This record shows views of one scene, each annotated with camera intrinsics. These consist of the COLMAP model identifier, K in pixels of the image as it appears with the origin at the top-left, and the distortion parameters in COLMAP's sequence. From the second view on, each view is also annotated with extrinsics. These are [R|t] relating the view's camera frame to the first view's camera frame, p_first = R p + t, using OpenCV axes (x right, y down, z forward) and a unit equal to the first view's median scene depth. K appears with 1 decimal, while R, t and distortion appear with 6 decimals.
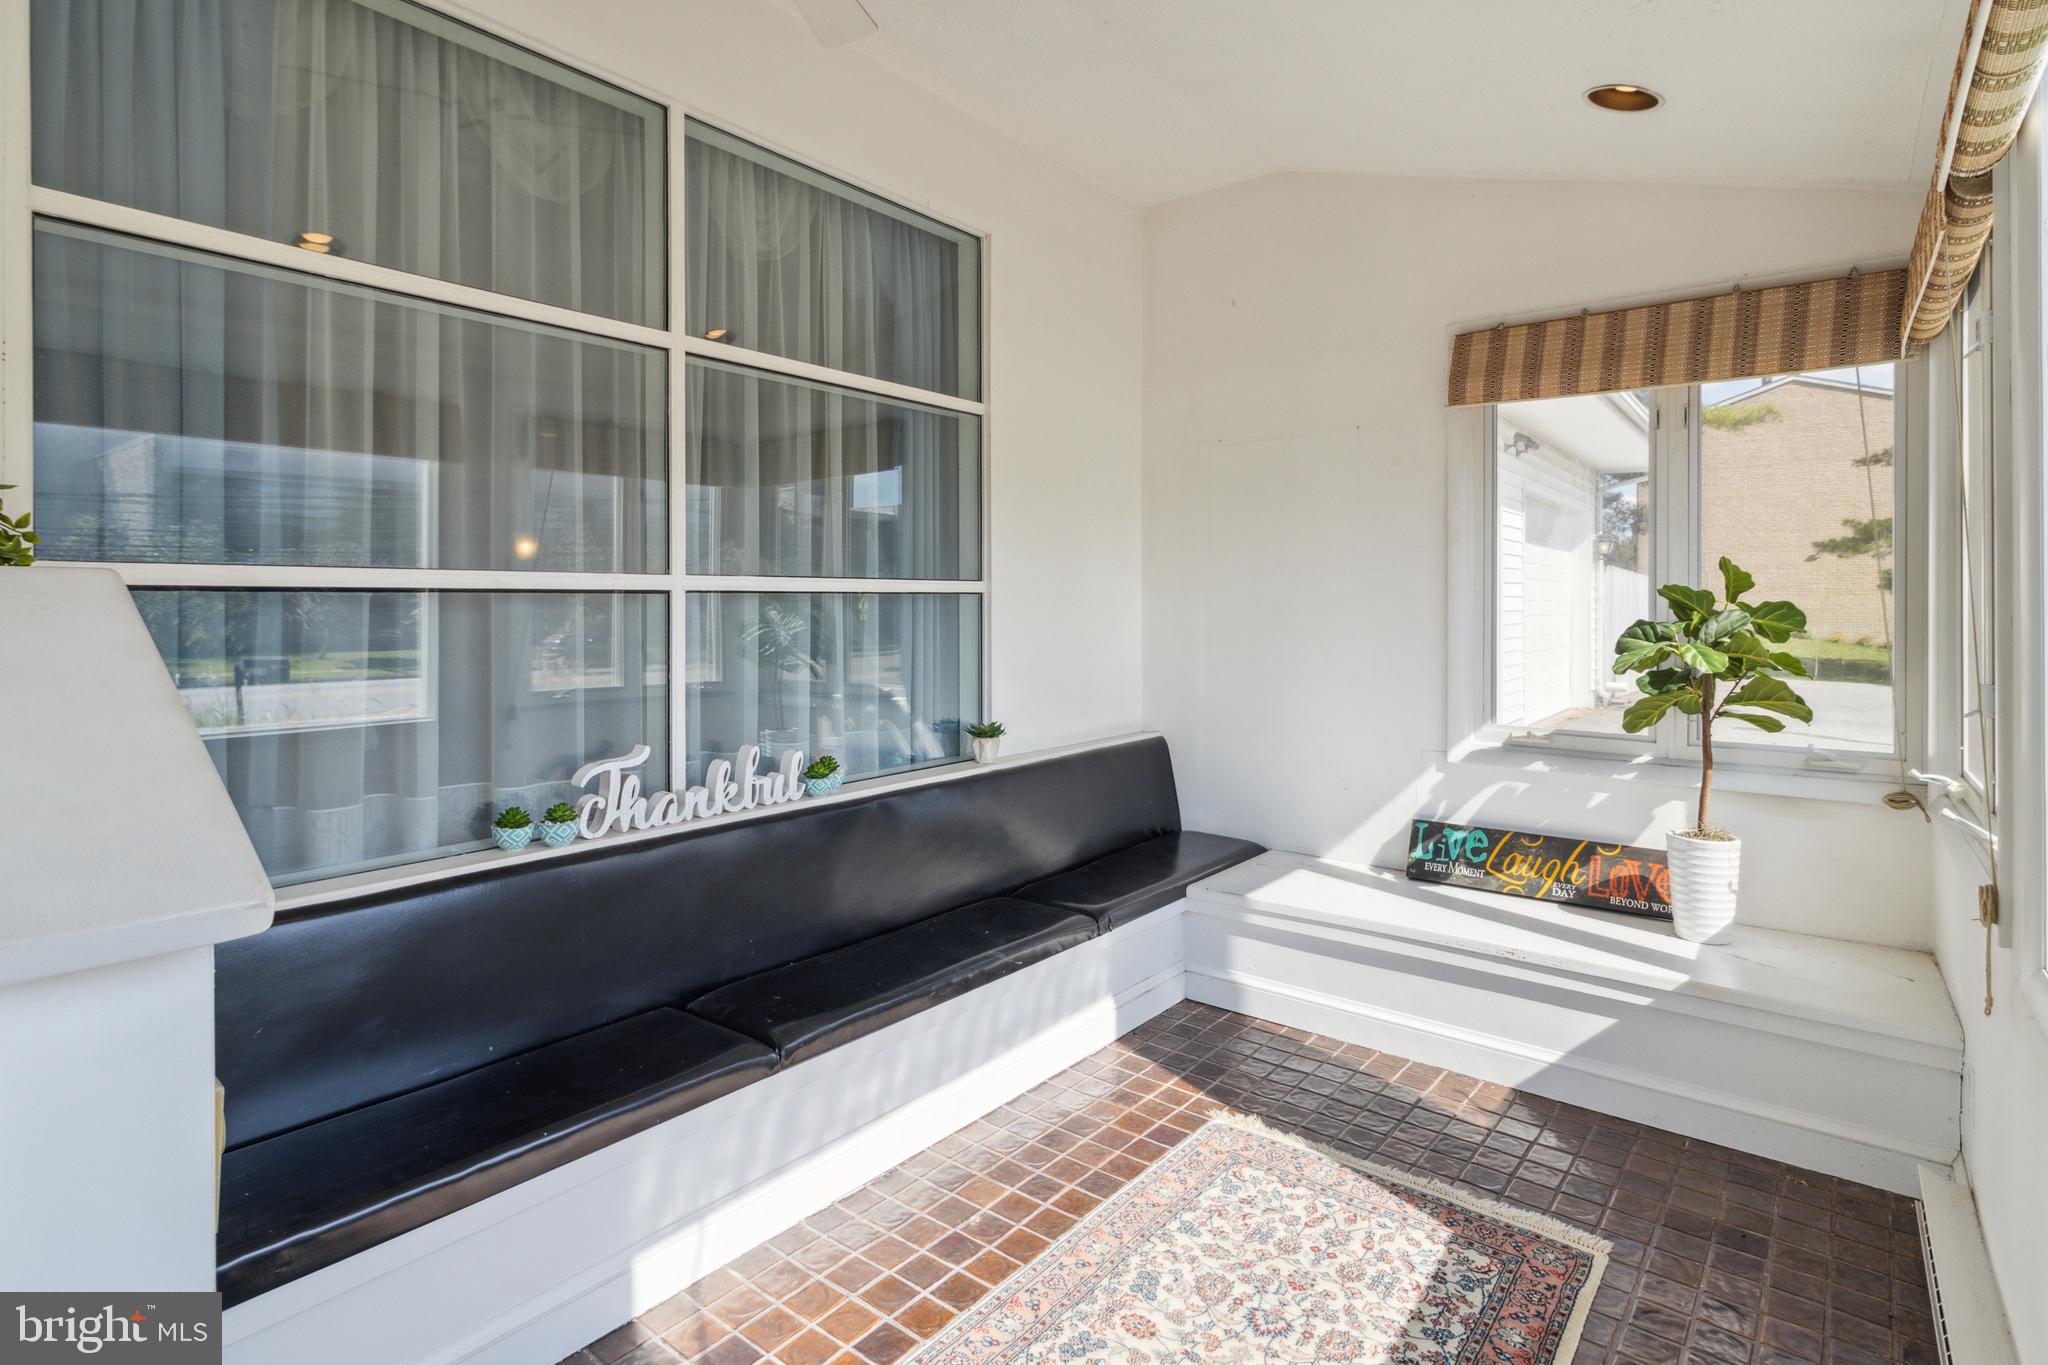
lens RADIAL K [[1027.0, 0, 1027.6], [0, 1027.0, 633.2], [0, 0, 1]] dist [-0.000644, 0.000619]
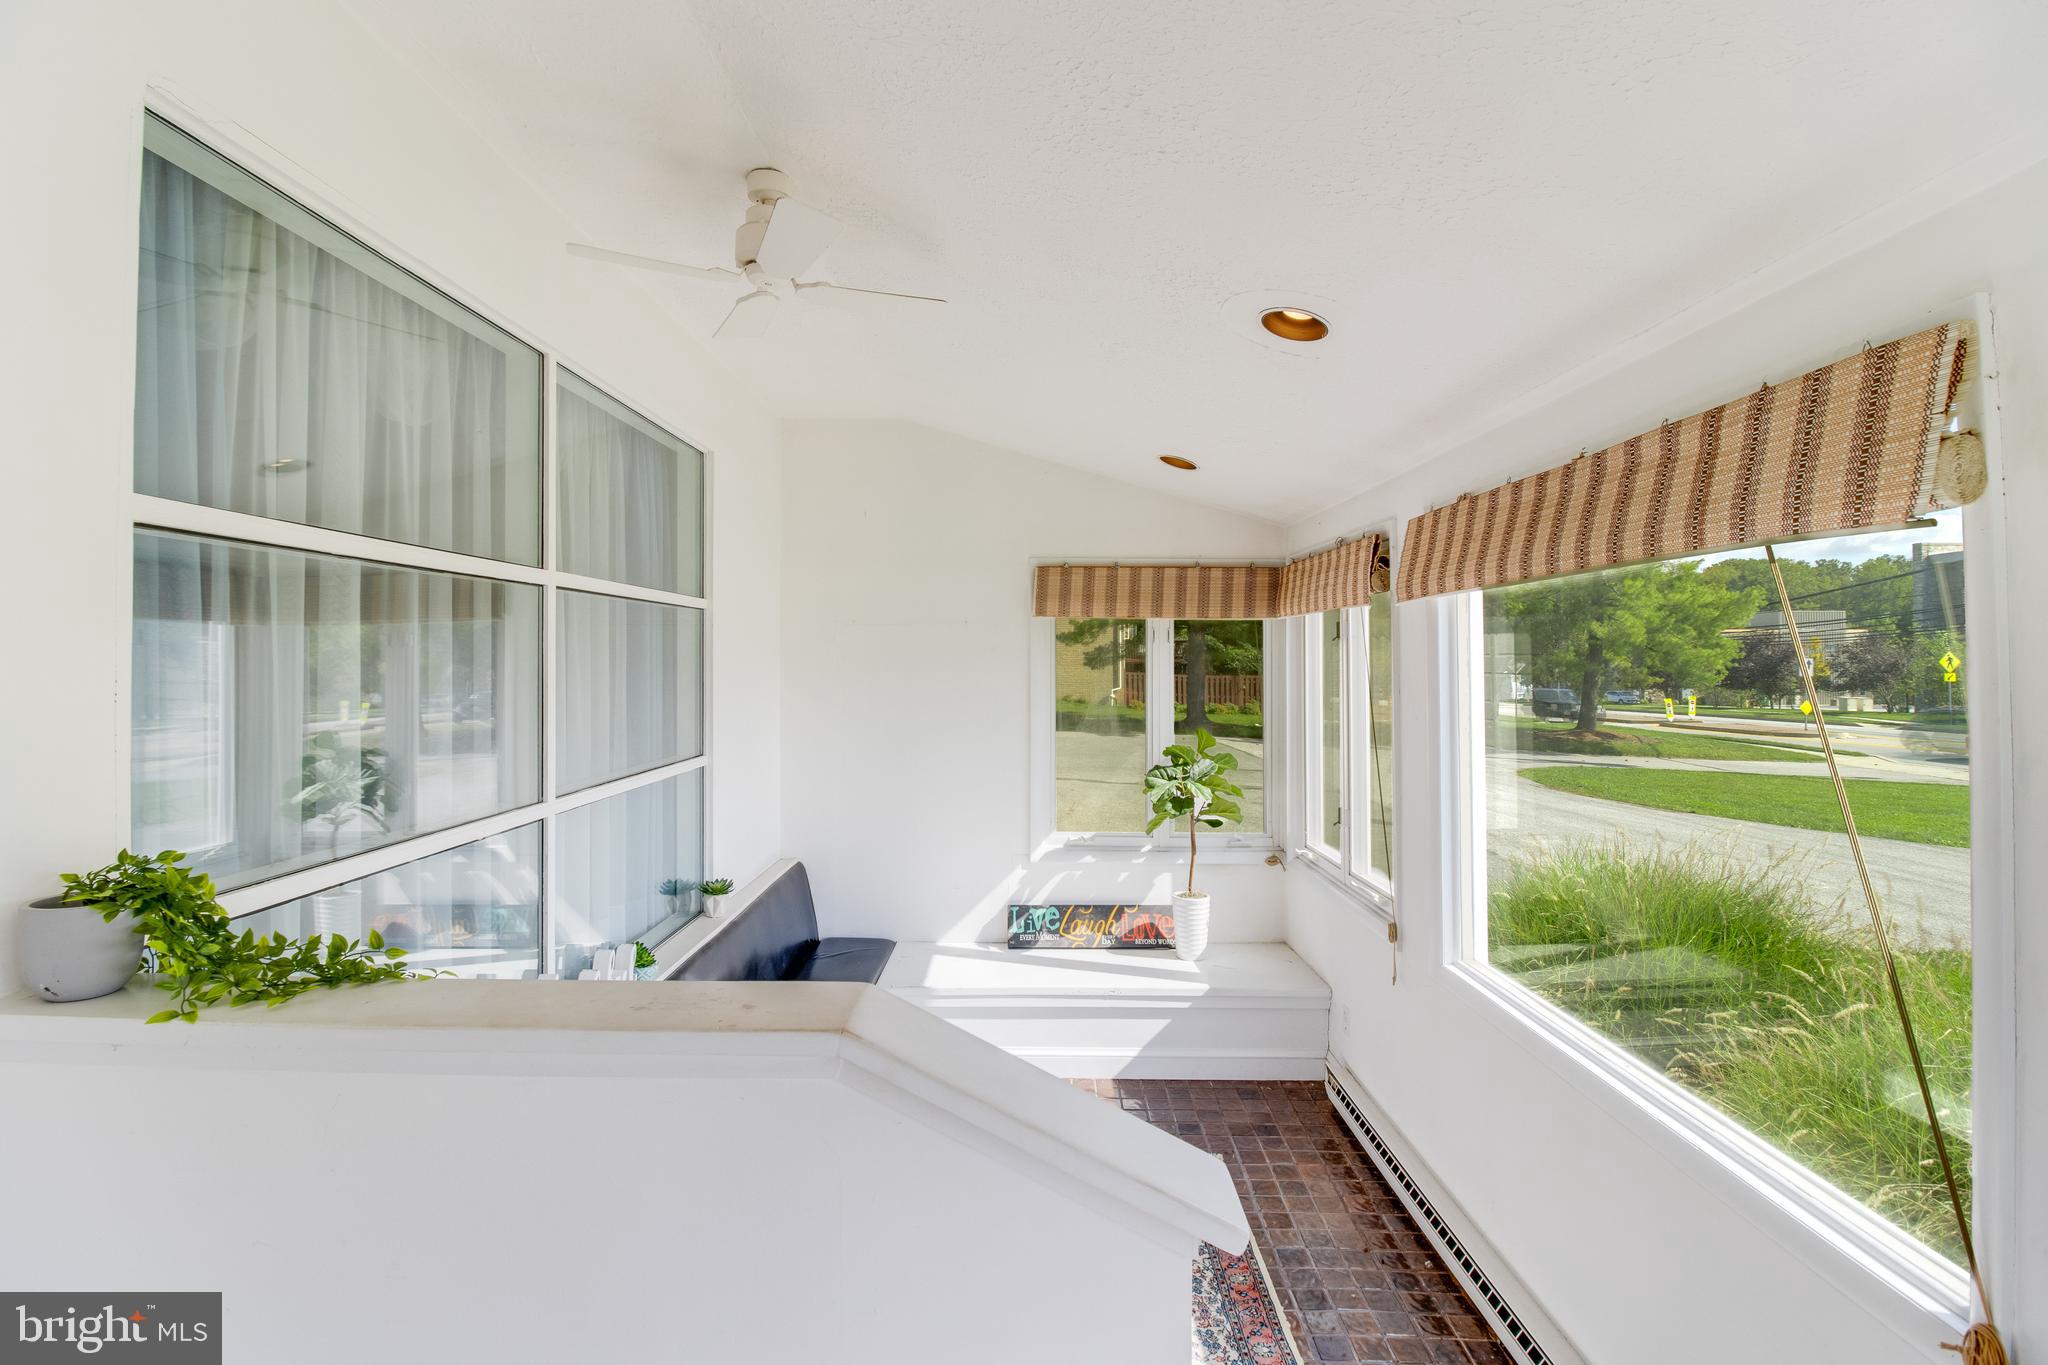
lens RADIAL K [[950.7, 0, 1024.0], [0, 950.7, 682.5], [0, 0, 1]] dist [0.001235, -0.000012]
pose [[0.789539, -0.013458, 0.613552, -0.440403], [0.015482, 0.999878, 0.002009, -0.137357], [-0.613504, 0.007913, 0.789652, -0.042979]]
